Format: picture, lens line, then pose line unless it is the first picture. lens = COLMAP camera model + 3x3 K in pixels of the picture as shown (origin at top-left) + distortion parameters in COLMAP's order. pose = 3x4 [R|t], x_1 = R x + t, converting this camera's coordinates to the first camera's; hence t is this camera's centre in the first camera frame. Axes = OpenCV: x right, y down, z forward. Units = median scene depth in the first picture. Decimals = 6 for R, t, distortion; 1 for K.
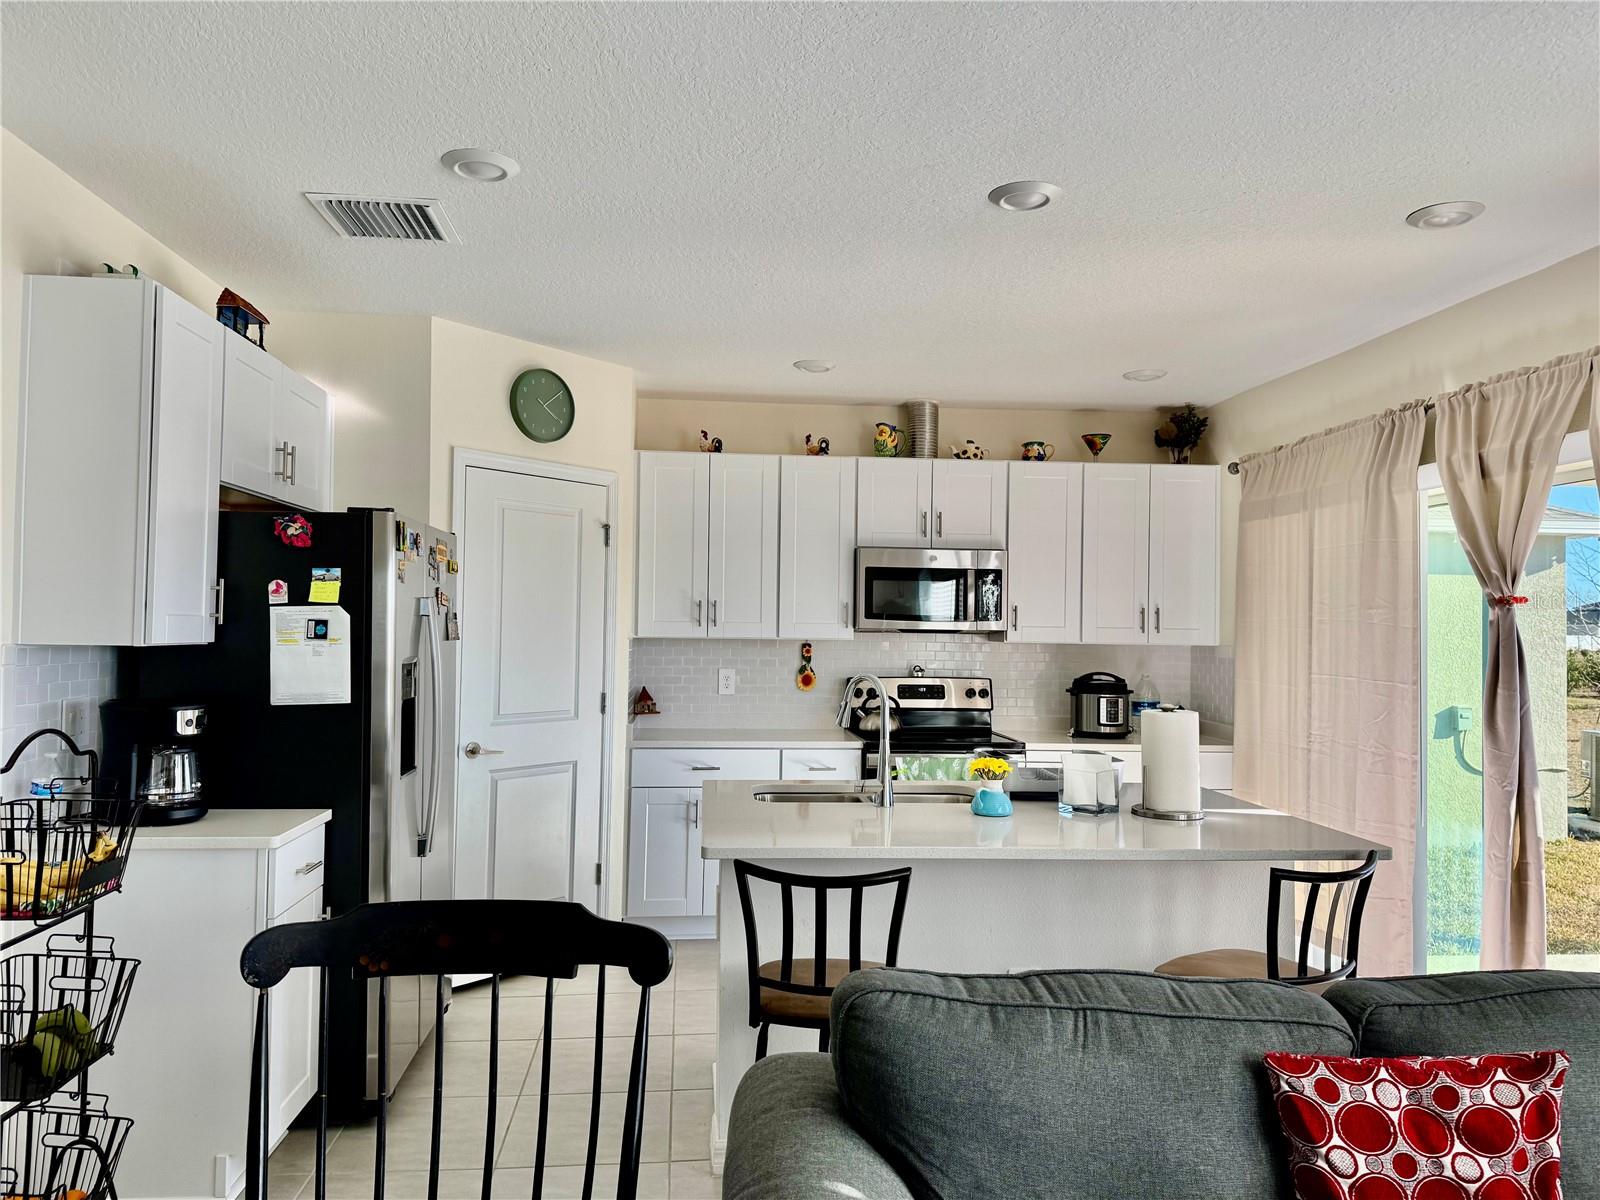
lens RADIAL K [[1102.5, 0, 797.2], [0, 1102.5, 612.0], [0, 0, 1]] dist [0.011547, -0.003122]
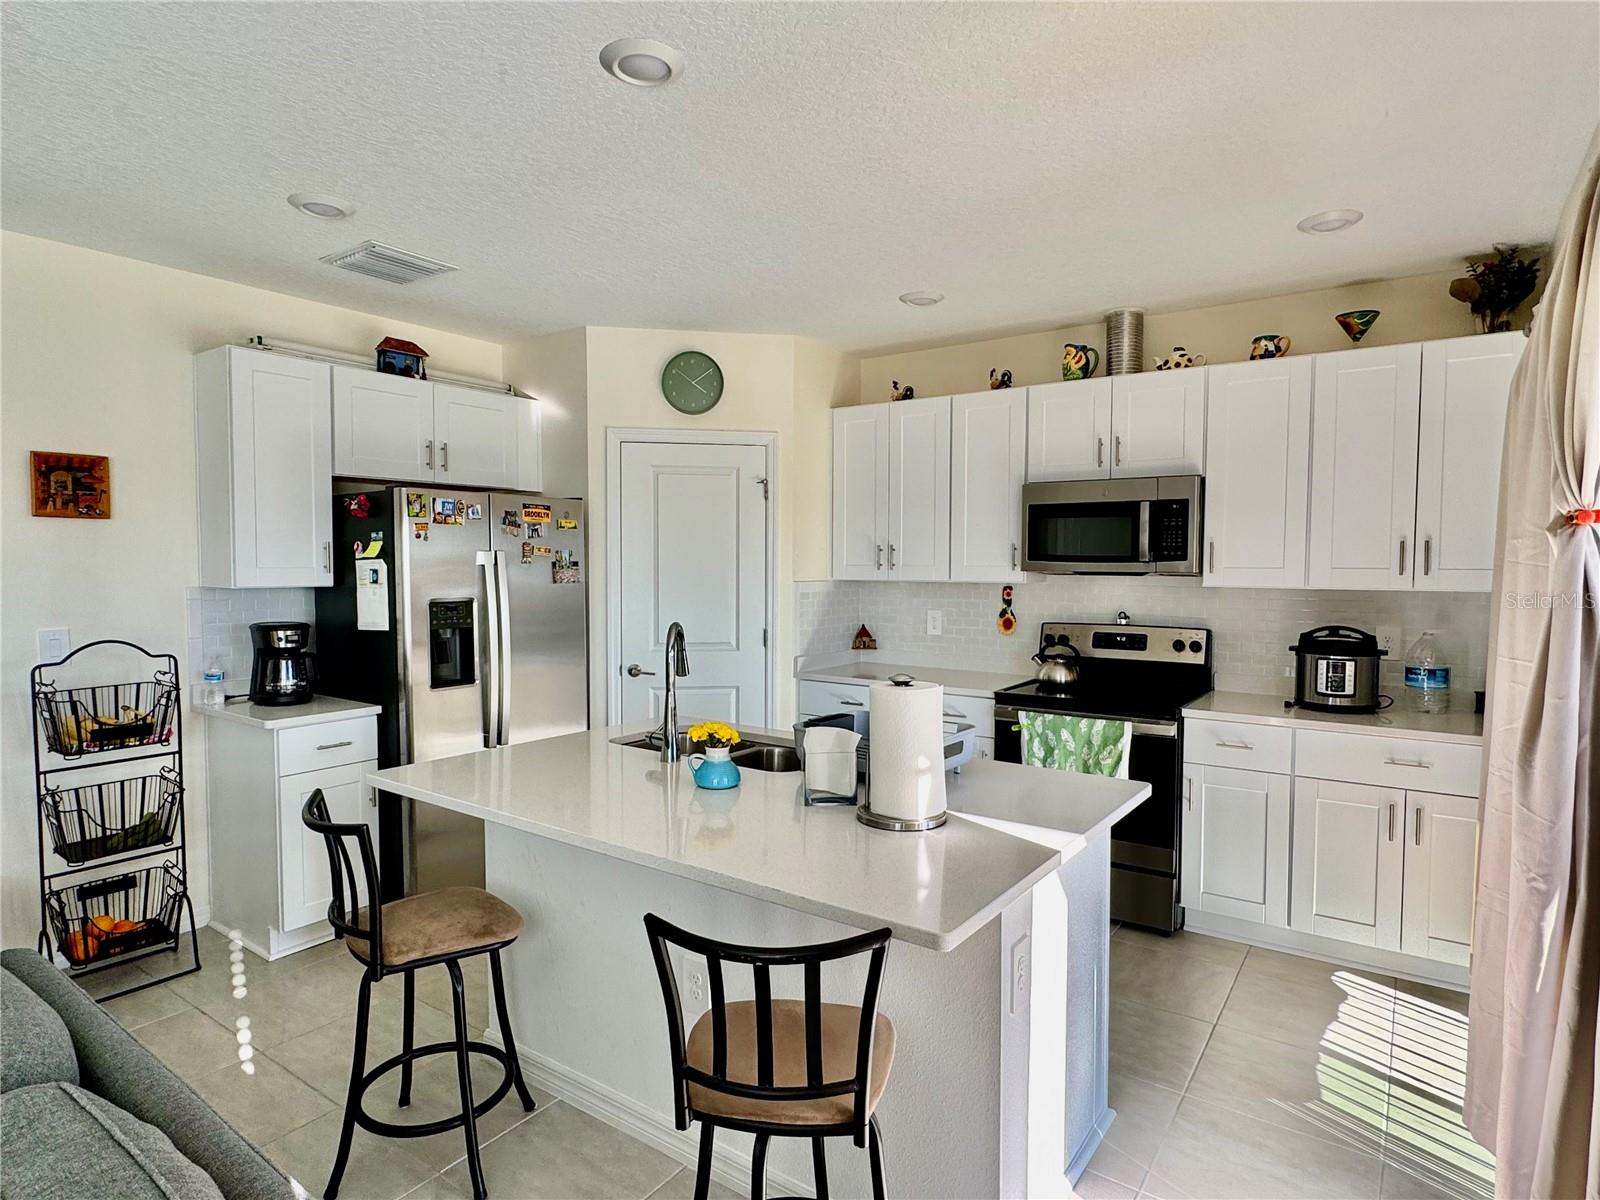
lens RADIAL K [[924.3, 0, 795.8], [0, 924.3, 590.7], [0, 0, 1]] dist [-0.007982, -0.002487]
pose [[0.746847, 0.009793, -0.664923, 0.421992], [0.017096, 0.999278, 0.033920, 0.002015], [0.664776, -0.036701, 0.746141, 0.278700]]
